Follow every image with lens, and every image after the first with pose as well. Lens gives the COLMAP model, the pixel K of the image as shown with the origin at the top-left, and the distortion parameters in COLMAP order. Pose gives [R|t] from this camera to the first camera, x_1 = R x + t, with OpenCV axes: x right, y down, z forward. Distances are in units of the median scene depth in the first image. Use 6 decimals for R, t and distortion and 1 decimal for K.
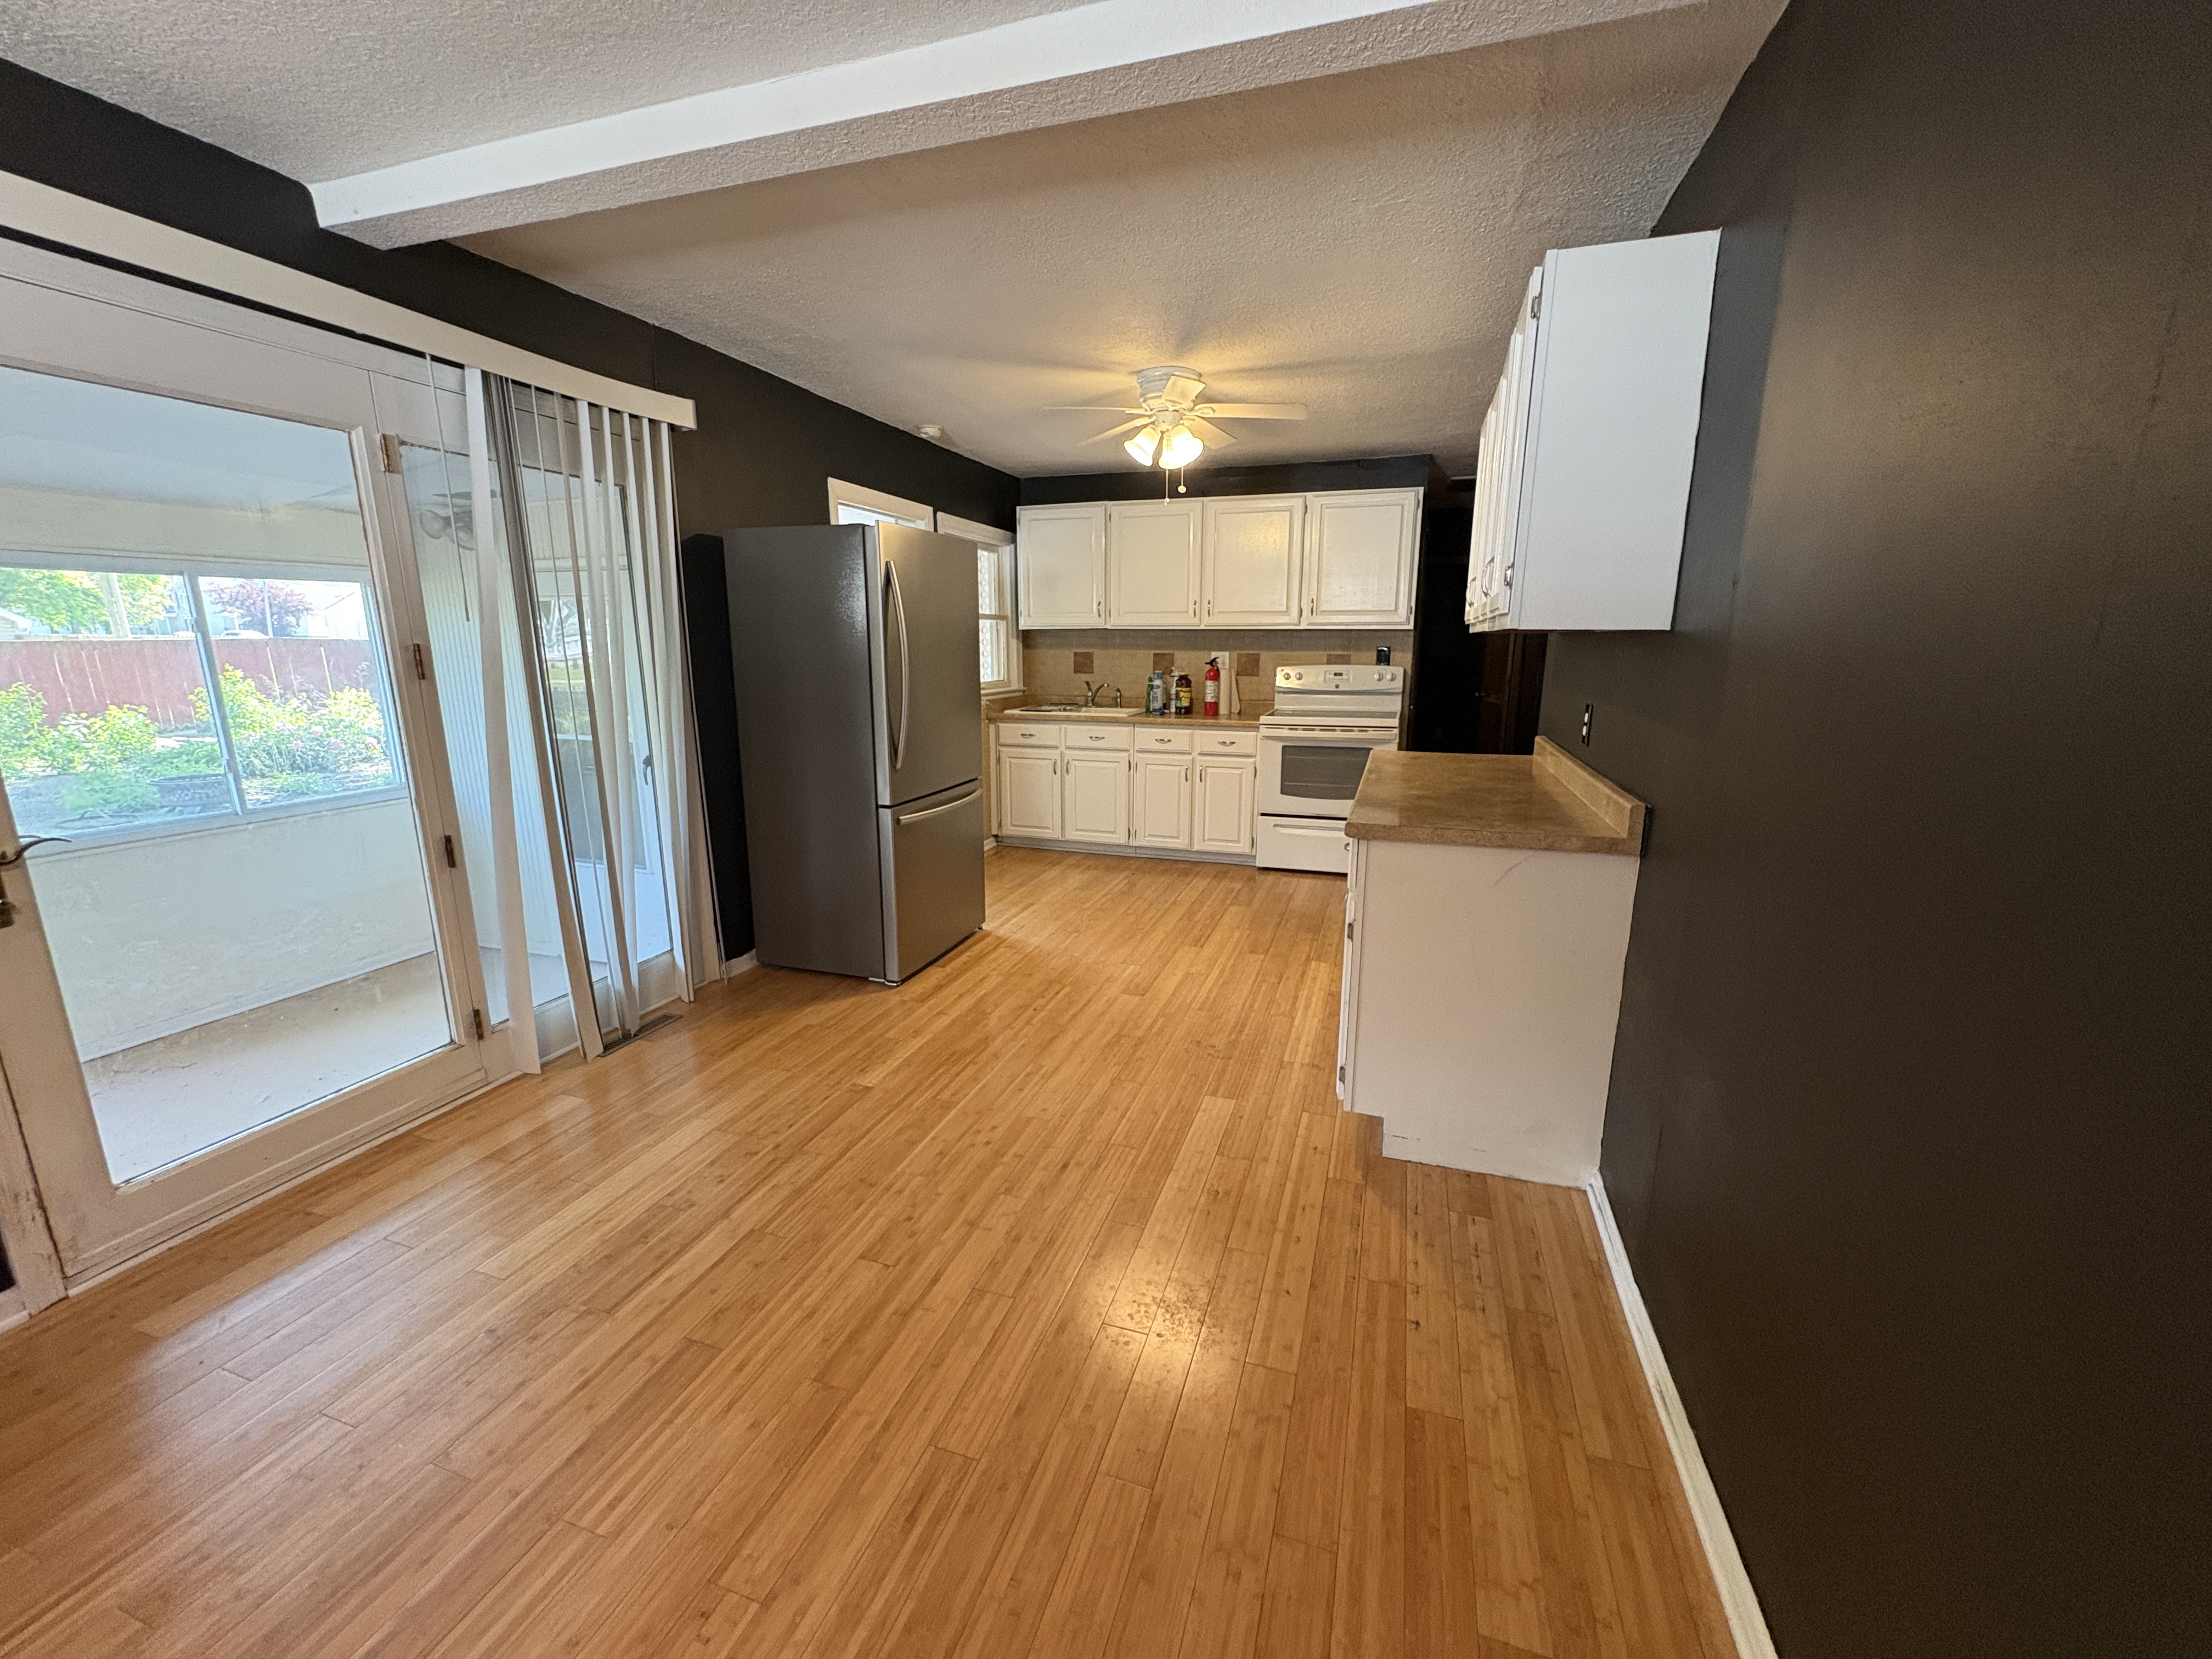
lens RADIAL K [[879.7, 0, 1103.8], [0, 879.7, 827.1], [0, 0, 1]] dist [0.003573, -0.000504]
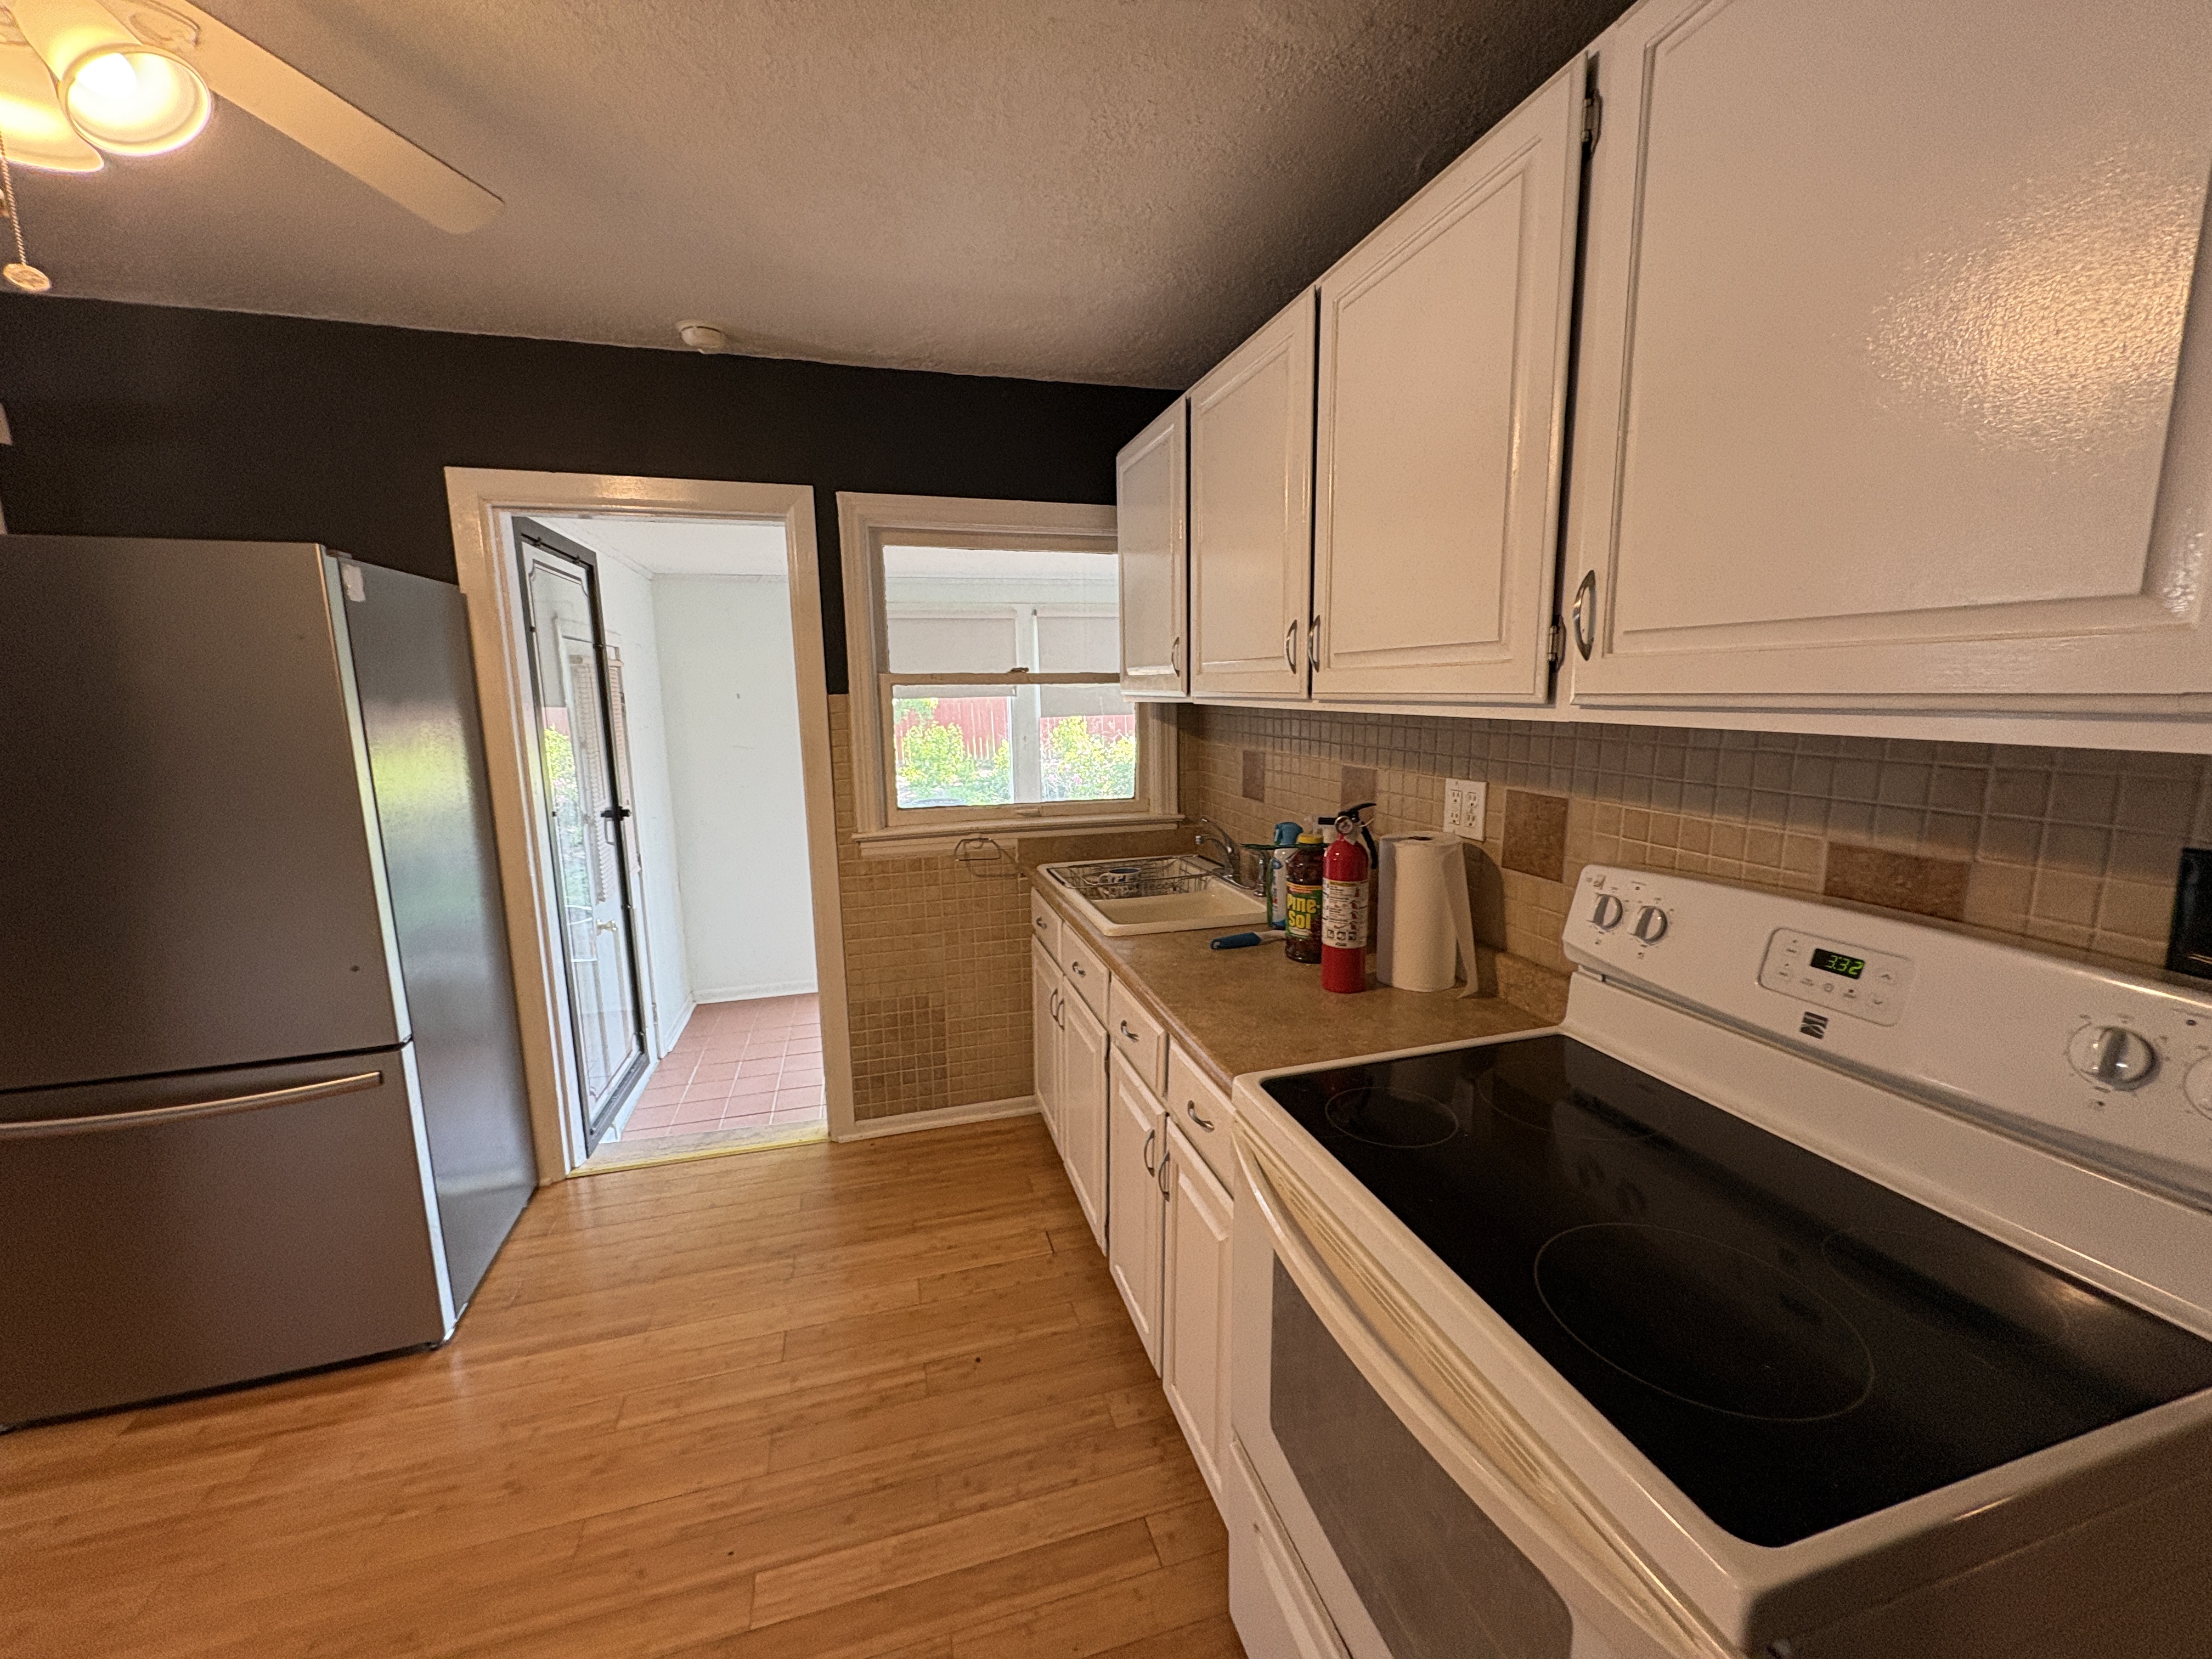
lens RADIAL K [[879.7, 0, 1110.2], [0, 879.7, 828.9], [0, 0, 1]] dist [0.003573, -0.000504]
pose [[0.569091, 0.121174, -0.813297, 0.476460], [-0.156796, 0.986925, 0.037327, -0.267974], [0.807187, 0.106279, 0.580650, 1.113817]]
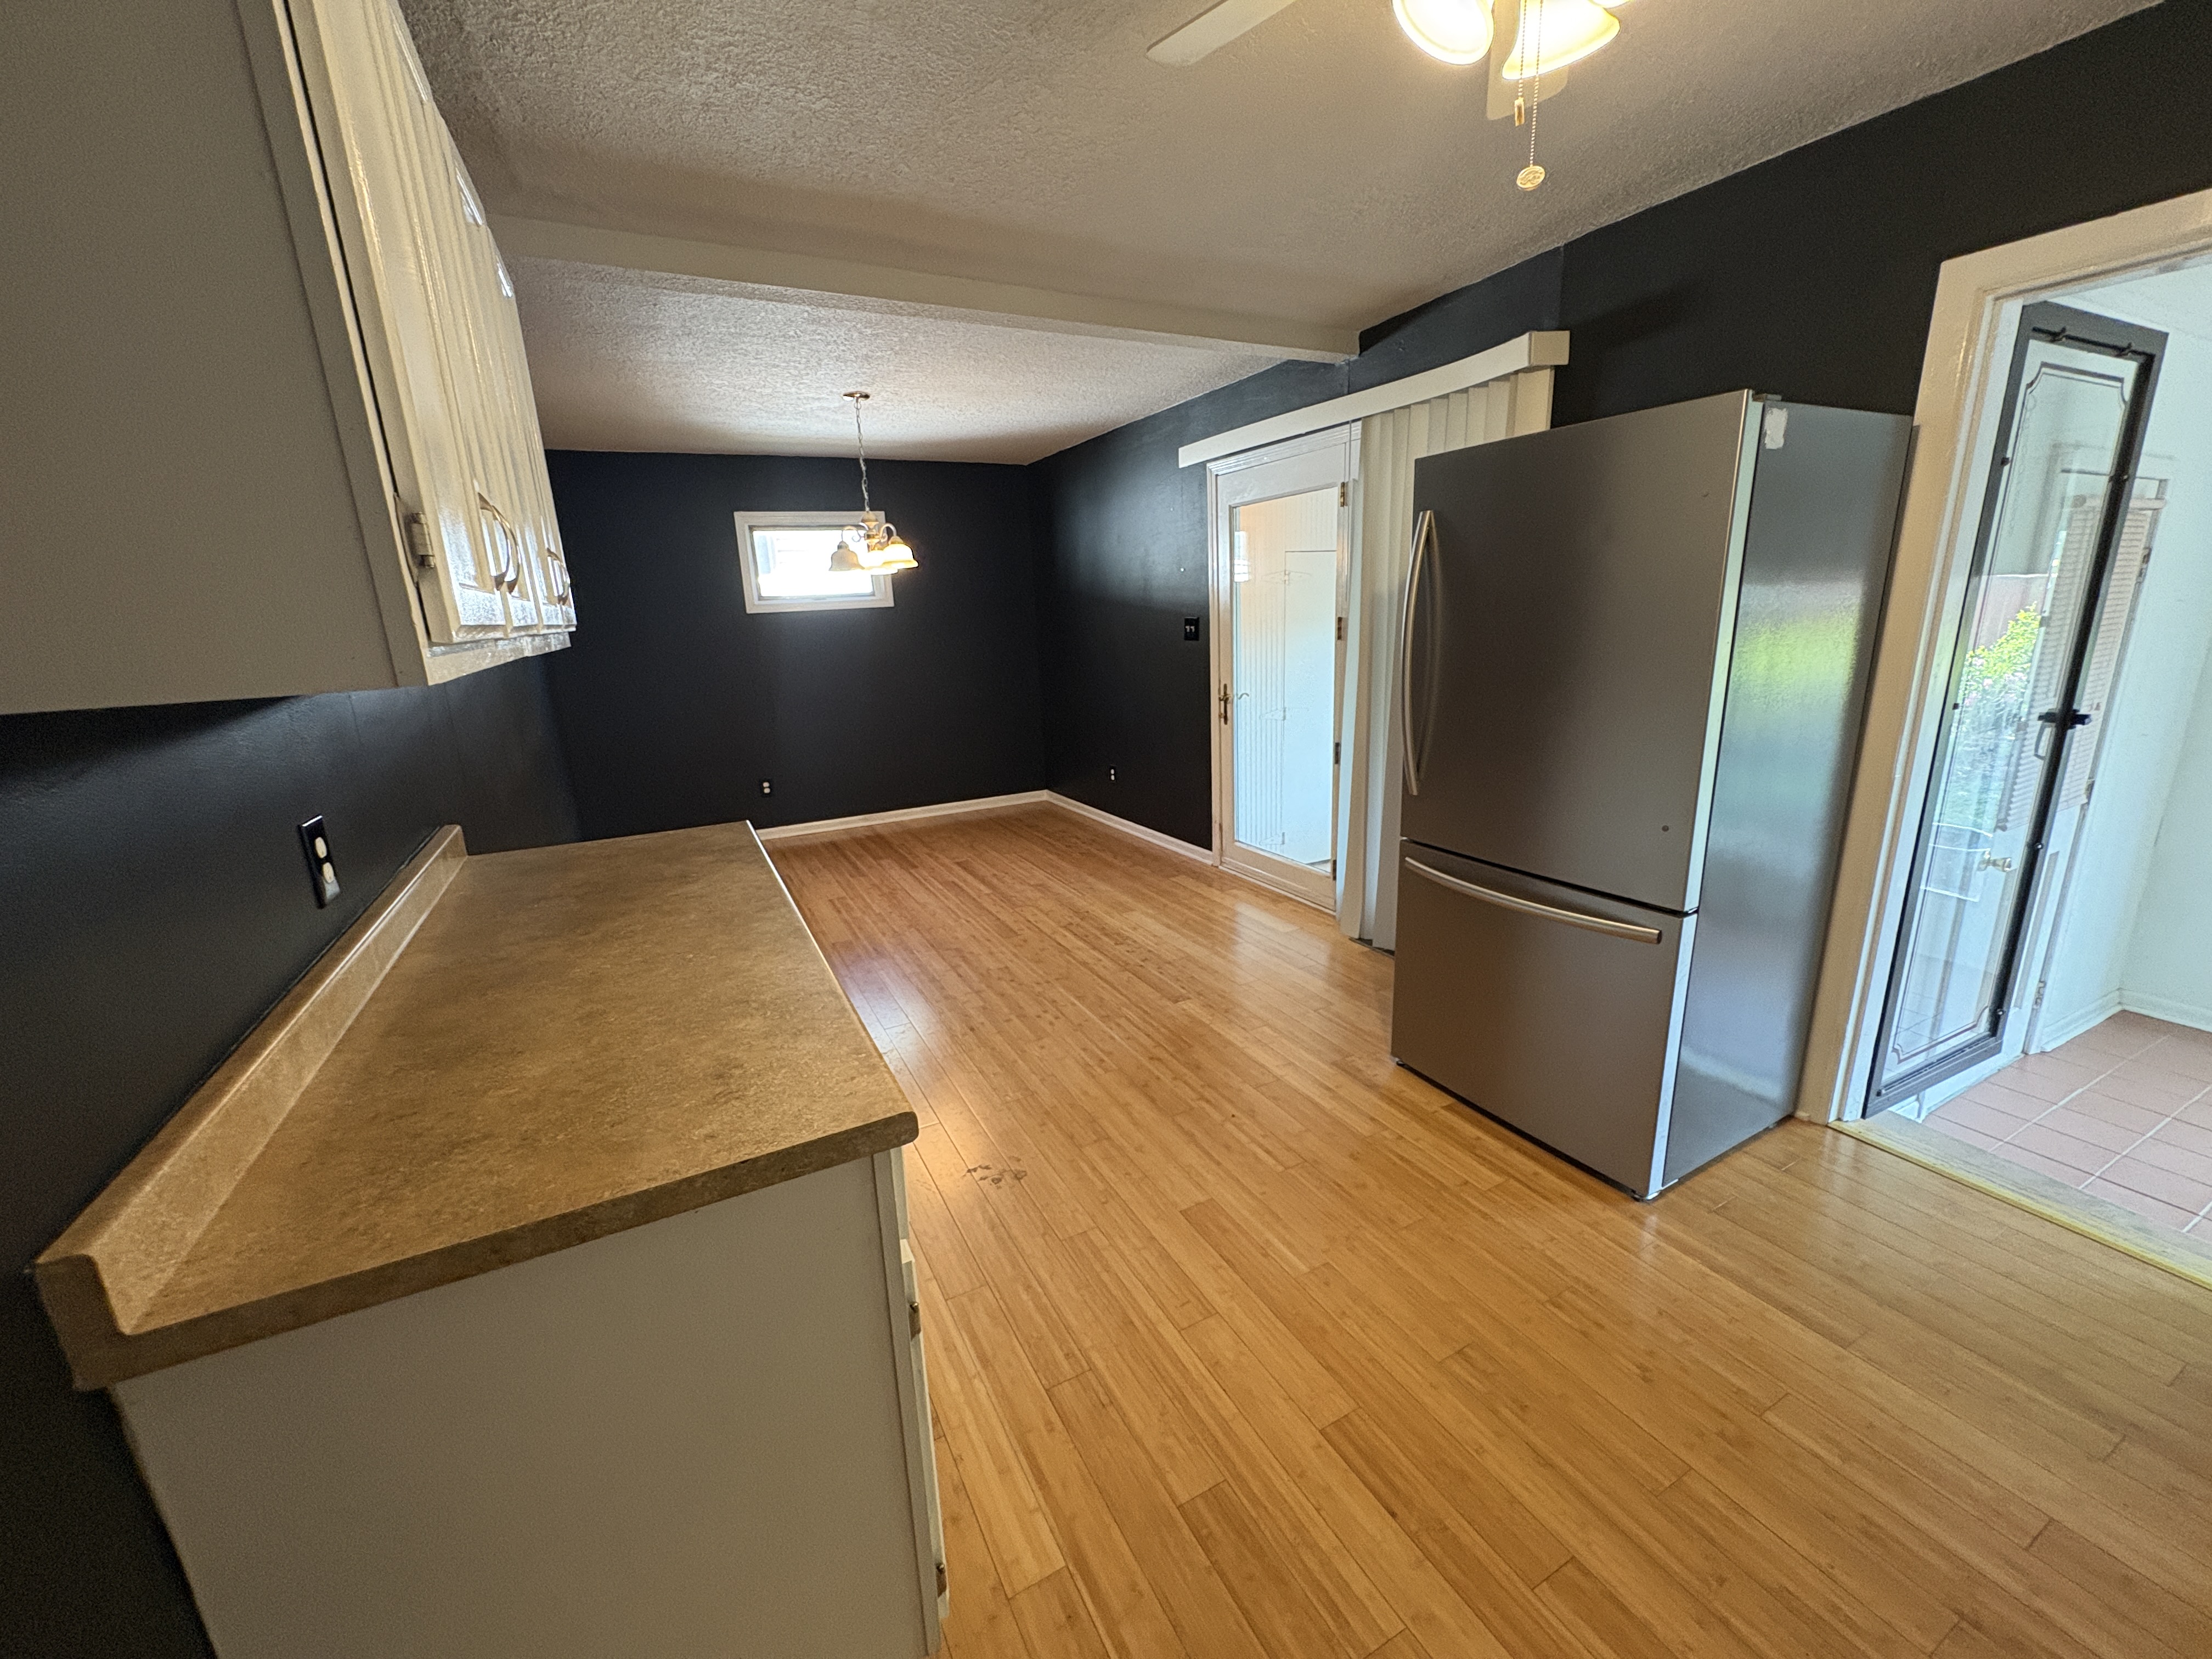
lens RADIAL K [[879.7, 0, 1106.0], [0, 879.7, 828.9], [0, 0, 1]] dist [0.003573, -0.000504]
pose [[-0.690508, 0.200079, -0.695103, 0.420913], [-0.117002, 0.917431, 0.380303, -0.261421], [0.713800, 0.343930, -0.610084, 1.147149]]
